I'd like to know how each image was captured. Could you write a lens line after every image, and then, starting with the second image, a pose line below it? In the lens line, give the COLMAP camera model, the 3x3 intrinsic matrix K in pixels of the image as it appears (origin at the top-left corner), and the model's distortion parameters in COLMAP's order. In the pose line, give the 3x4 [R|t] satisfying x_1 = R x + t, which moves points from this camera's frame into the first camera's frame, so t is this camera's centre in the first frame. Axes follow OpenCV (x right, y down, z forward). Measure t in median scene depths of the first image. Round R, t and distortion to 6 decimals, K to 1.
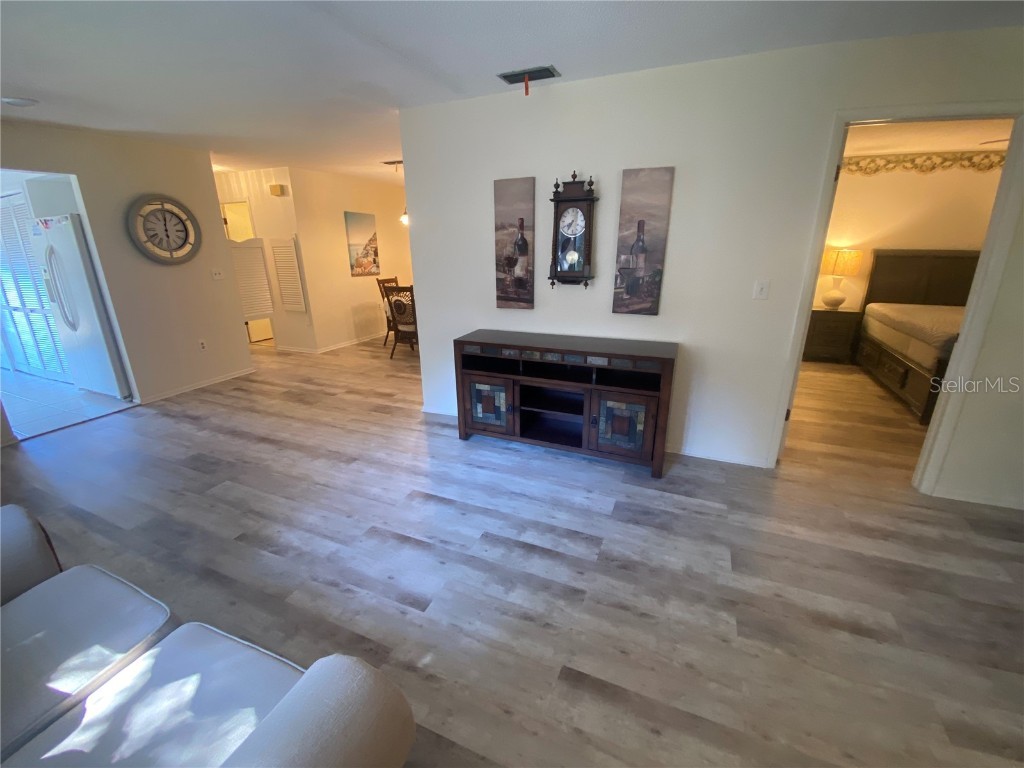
lens RADIAL K [[413.9, 0, 513.9], [0, 413.9, 384.1], [0, 0, 1]] dist [0.004787, -0.005751]
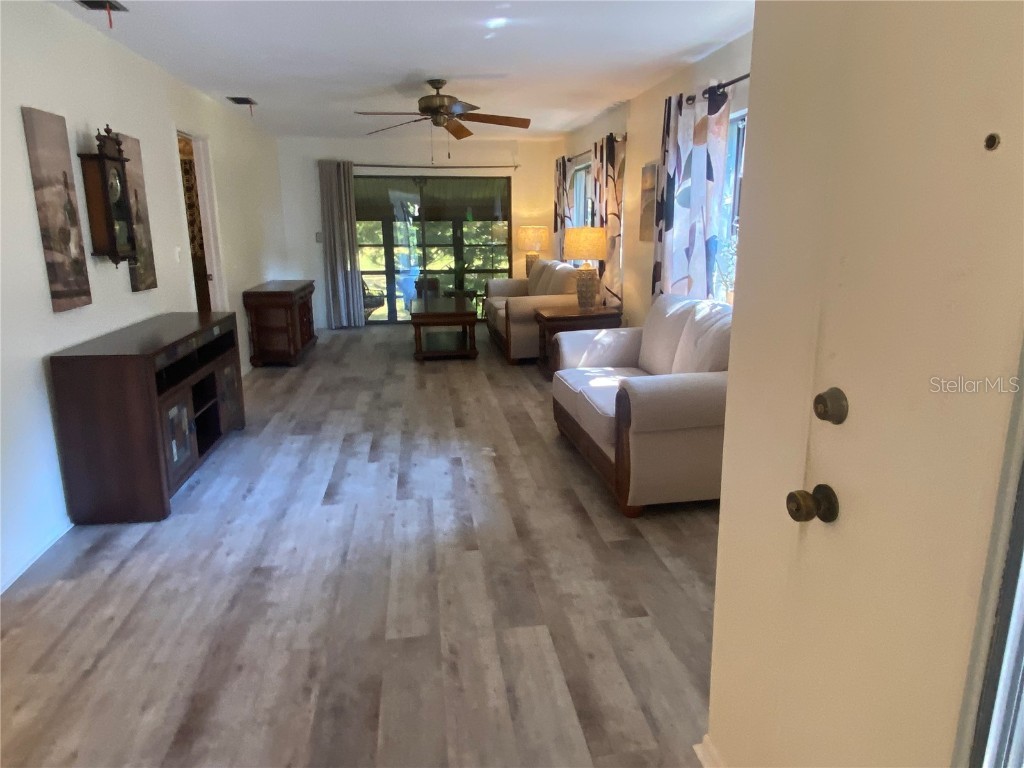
lens RADIAL K [[649.6, 0, 515.6], [0, 649.6, 377.5], [0, 0, 1]] dist [-0.006364, -0.008199]
pose [[-0.515467, -0.182288, 0.837296, -1.295787], [0.284474, 0.885295, 0.367869, -0.285501], [-0.808312, 0.427814, -0.404484, 0.984196]]
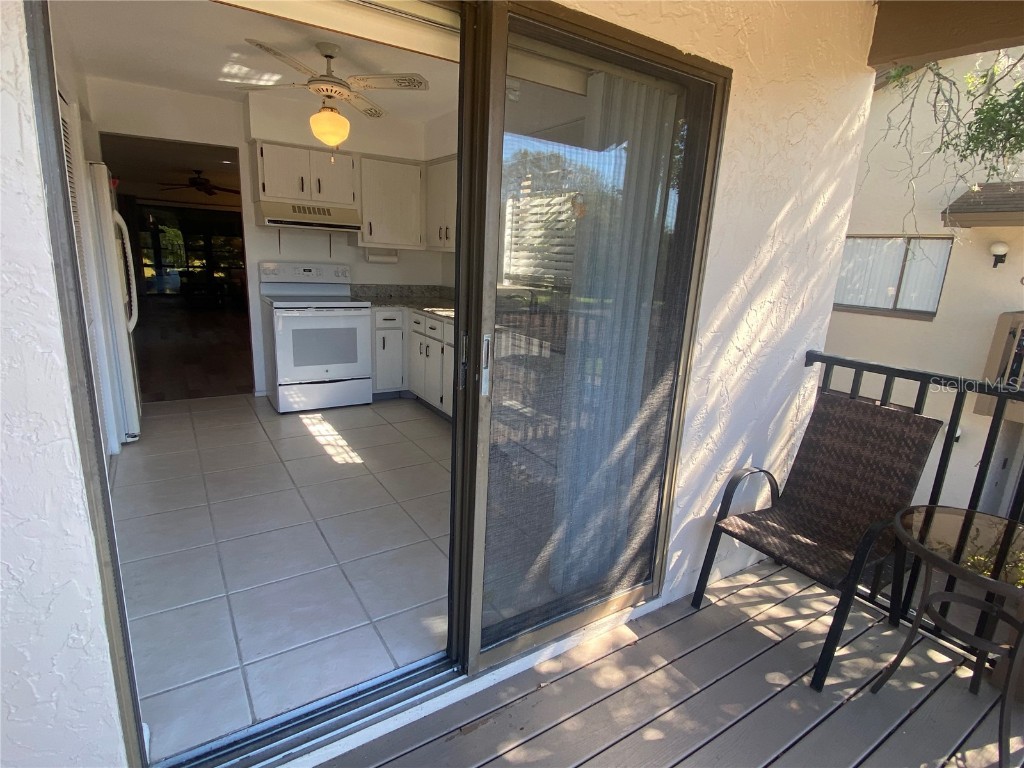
lens RADIAL K [[520.4, 0, 514.0], [0, 520.4, 383.5], [0, 0, 1]] dist [-0.004176, -0.005756]
pose [[-0.831393, -0.169181, 0.529304, -2.866302], [0.126781, 0.869654, 0.477104, -0.533079], [-0.541029, 0.463767, -0.701576, 1.781727]]
